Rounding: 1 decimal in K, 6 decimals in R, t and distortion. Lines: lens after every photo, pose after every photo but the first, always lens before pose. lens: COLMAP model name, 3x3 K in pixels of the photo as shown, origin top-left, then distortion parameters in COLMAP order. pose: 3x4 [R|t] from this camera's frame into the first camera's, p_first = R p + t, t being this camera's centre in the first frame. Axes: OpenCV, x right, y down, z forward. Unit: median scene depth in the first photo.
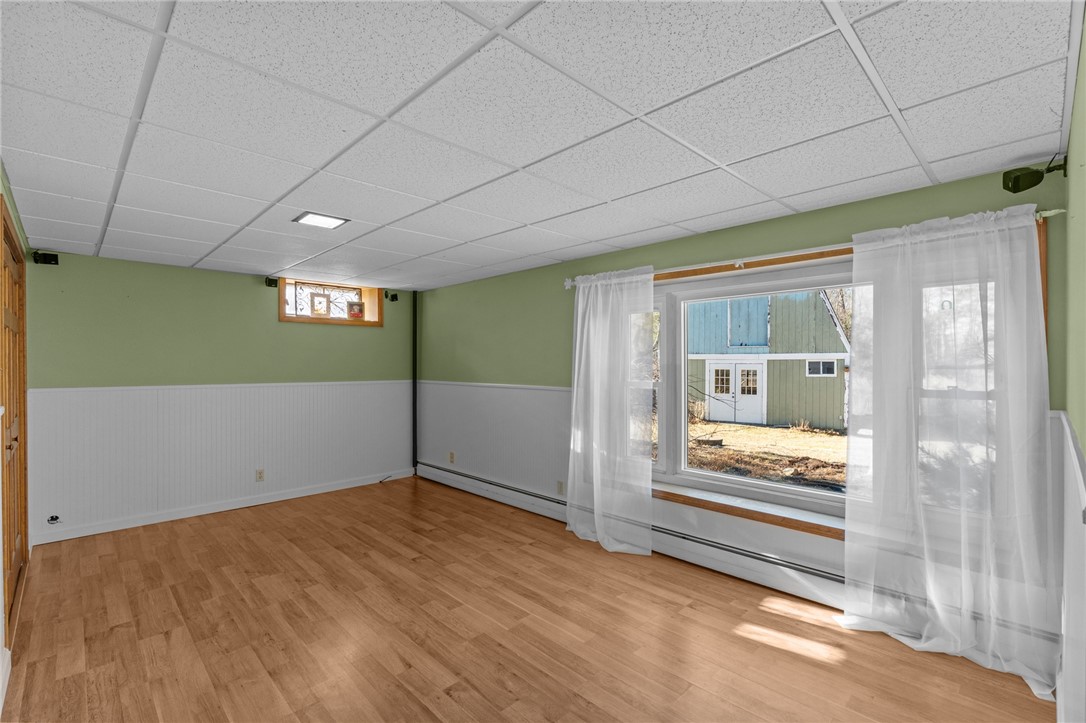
lens RADIAL K [[492.9, 0, 539.7], [0, 492.9, 363.2], [0, 0, 1]] dist [-0.010136, 0.000745]
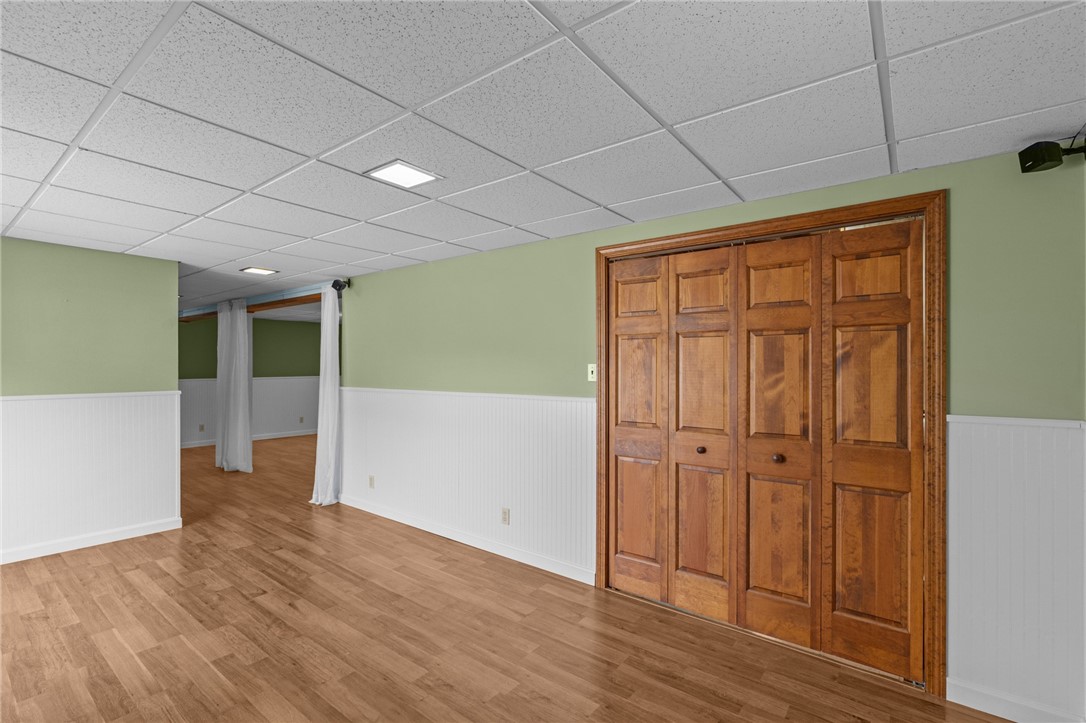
lens RADIAL K [[490.8, 0, 542.5], [0, 490.8, 362.6], [0, 0, 1]] dist [-0.010101, 0.004499]
pose [[-0.988674, -0.004116, -0.150025, -0.500080], [-0.002698, 0.999950, -0.009651, -0.001596], [0.150057, -0.009137, -0.988635, 1.638144]]
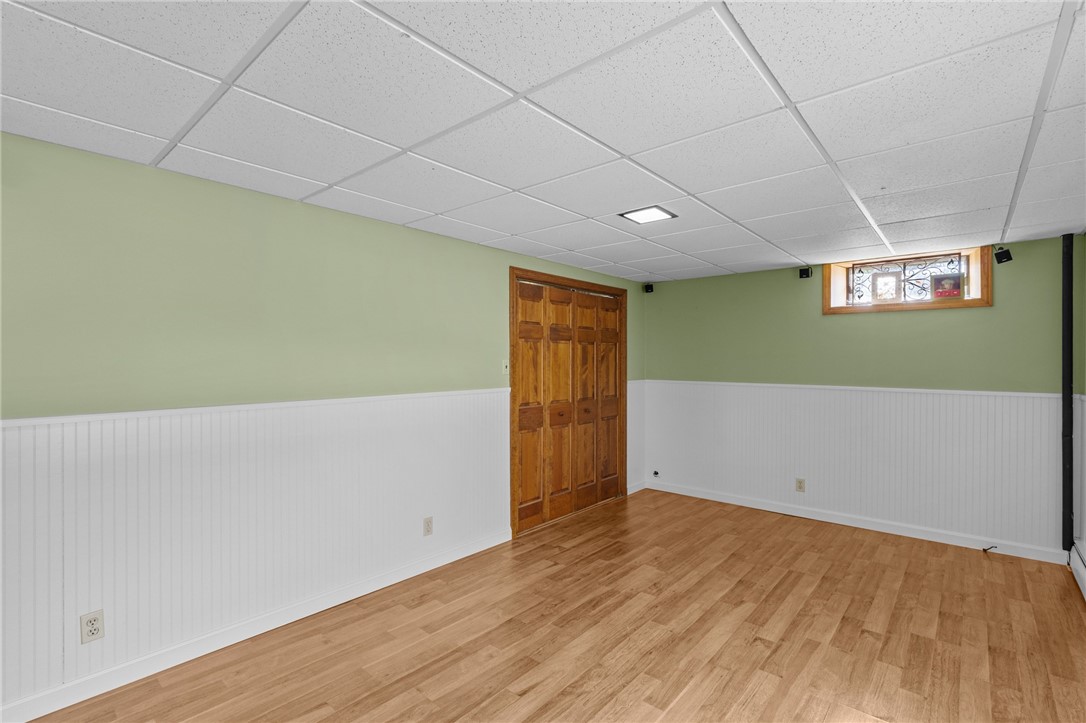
lens RADIAL K [[490.8, 0, 542.5], [0, 490.8, 362.6], [0, 0, 1]] dist [-0.010101, 0.004499]
pose [[0.083812, 0.006036, -0.996463, 0.452893], [0.000375, 0.999981, 0.006088, -0.009693], [0.996481, -0.000884, 0.083809, 0.666213]]
